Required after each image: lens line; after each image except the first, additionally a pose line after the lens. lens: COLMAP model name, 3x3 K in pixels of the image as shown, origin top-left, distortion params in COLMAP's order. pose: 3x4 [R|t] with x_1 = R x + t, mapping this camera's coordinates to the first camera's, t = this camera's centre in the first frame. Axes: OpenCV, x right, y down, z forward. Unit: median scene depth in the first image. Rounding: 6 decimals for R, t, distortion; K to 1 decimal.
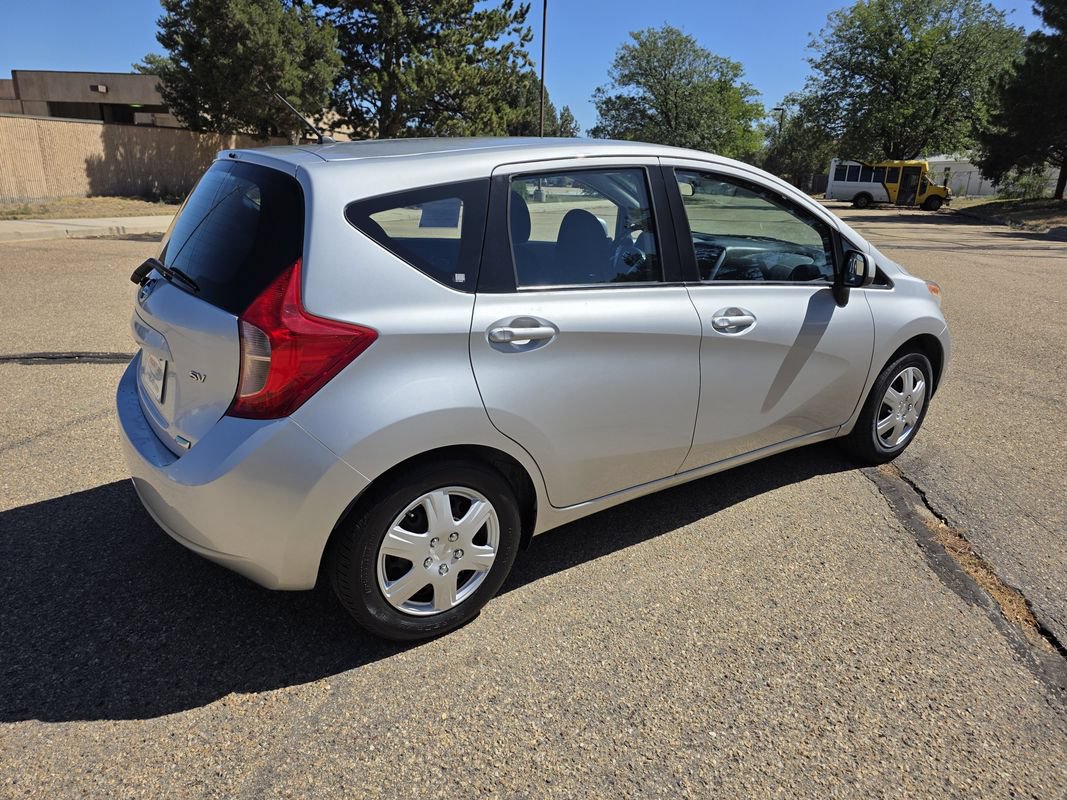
lens RADIAL K [[715.2, 0, 539.0], [0, 715.2, 403.2], [0, 0, 1]] dist [0.046292, -0.035928]
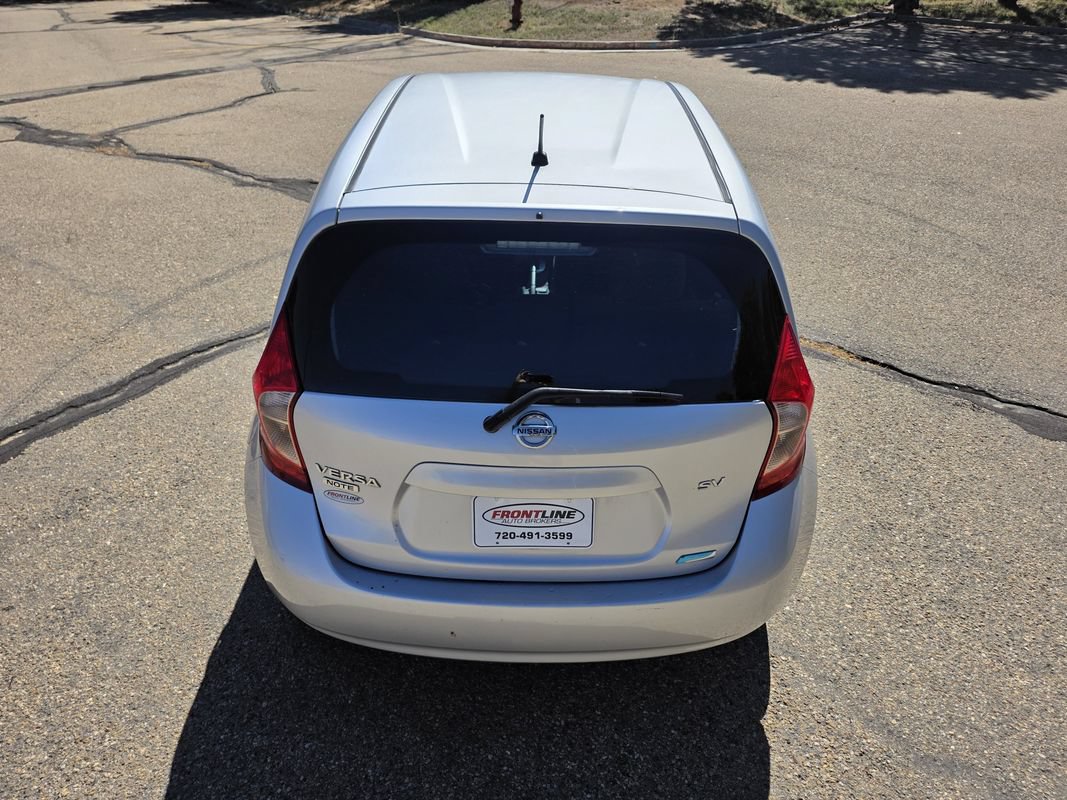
lens RADIAL K [[729.1, 0, 544.4], [0, 729.1, 398.7], [0, 0, 1]] dist [0.043387, -0.036895]
pose [[0.575603, -0.444348, 0.686466, -0.100707], [0.259404, 0.895341, 0.362042, -0.044027], [-0.775494, -0.030321, 0.630627, 0.051261]]
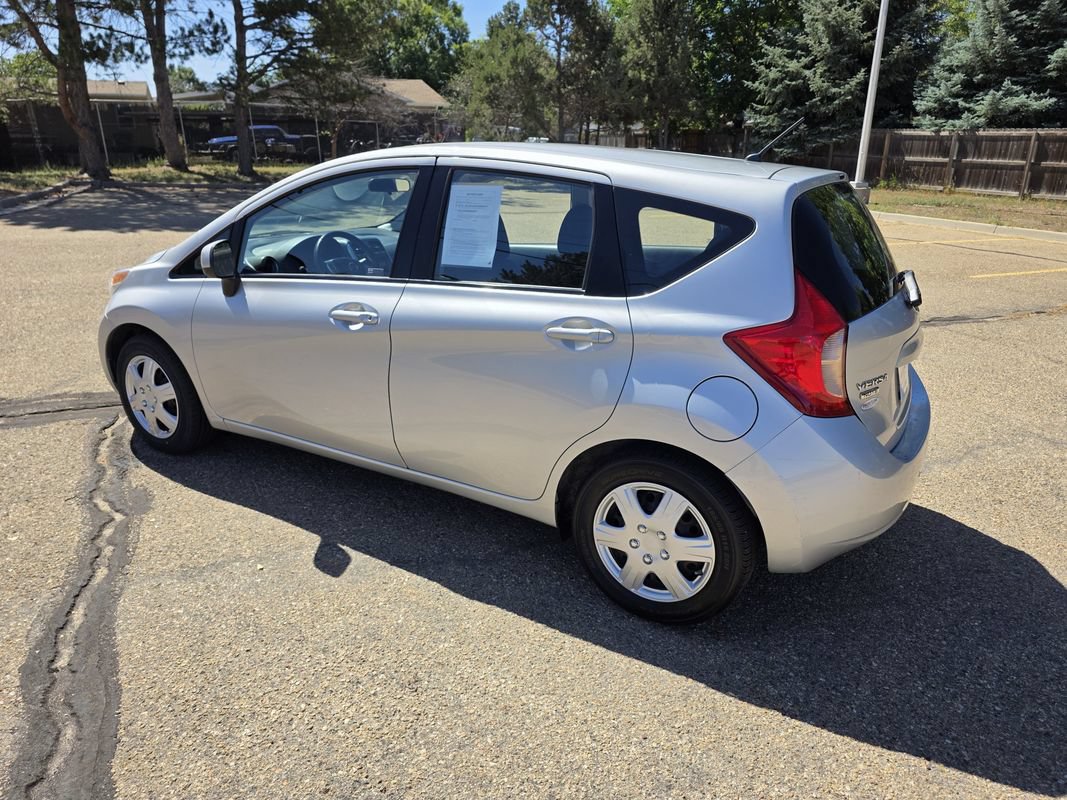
lens RADIAL K [[729.1, 0, 544.4], [0, 729.1, 398.7], [0, 0, 1]] dist [0.043387, -0.036895]
pose [[-0.423790, -0.323785, 0.845911, -0.127845], [0.263805, 0.849311, 0.457249, -0.068168], [-0.866492, 0.416934, -0.274513, 0.181542]]
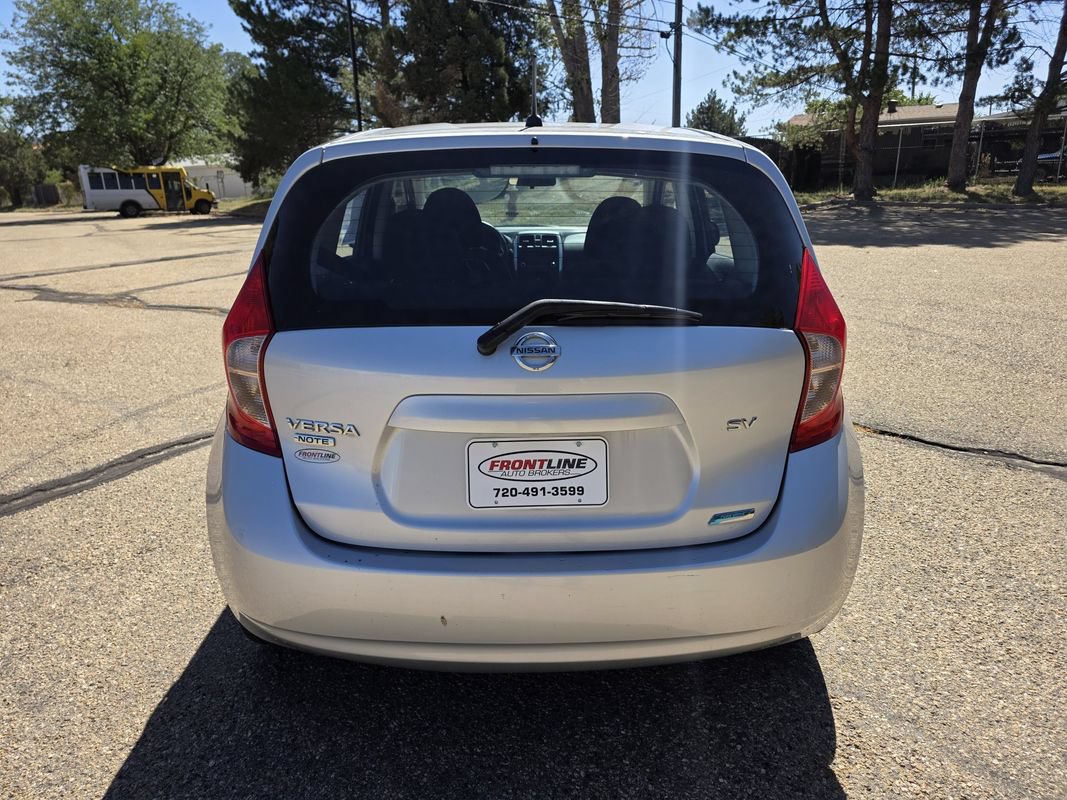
lens RADIAL K [[727.2, 0, 543.1], [0, 727.2, 402.4], [0, 0, 1]] dist [0.041054, -0.035704]
pose [[0.566823, -0.279156, 0.775103, -0.103060], [0.289460, 0.948339, 0.129870, -0.018978], [-0.771314, 0.150748, 0.618344, 0.058556]]
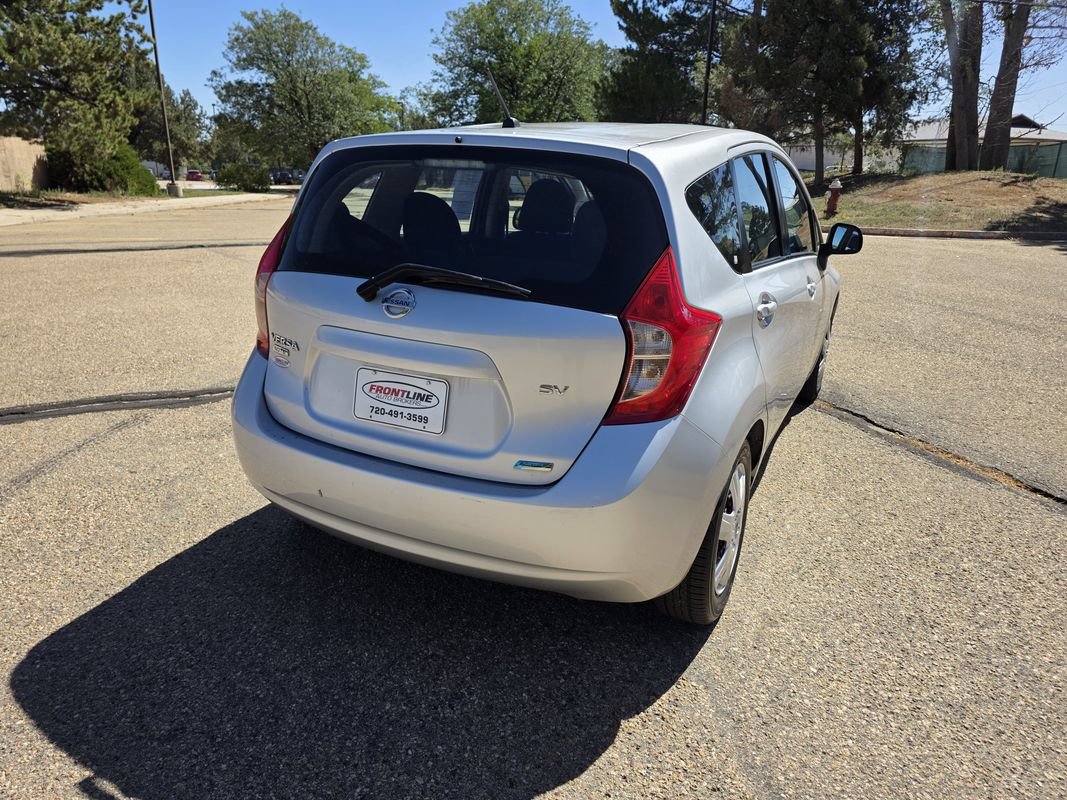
lens RADIAL K [[721.5, 0, 534.7], [0, 721.5, 409.0], [0, 0, 1]] dist [0.043105, -0.034897]
pose [[0.882774, -0.155744, 0.443232, -0.077385], [0.149462, 0.987537, 0.049322, -0.005162], [-0.445389, 0.022706, 0.895049, 0.018087]]
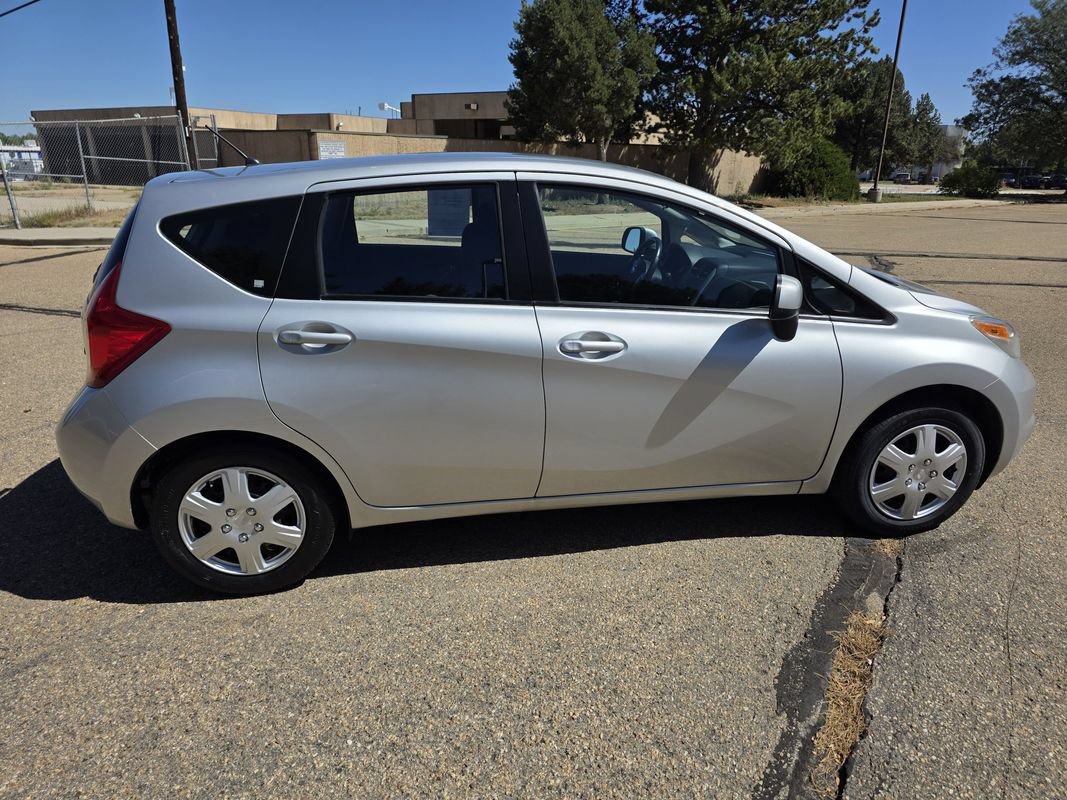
lens RADIAL K [[714.6, 0, 545.3], [0, 714.6, 410.1], [0, 0, 1]] dist [0.041296, -0.029975]
pose [[0.898655, 0.124162, -0.420718, 0.071731], [-0.120555, 0.992080, 0.035276, -0.006541], [0.421766, 0.019019, 0.906505, 0.015065]]
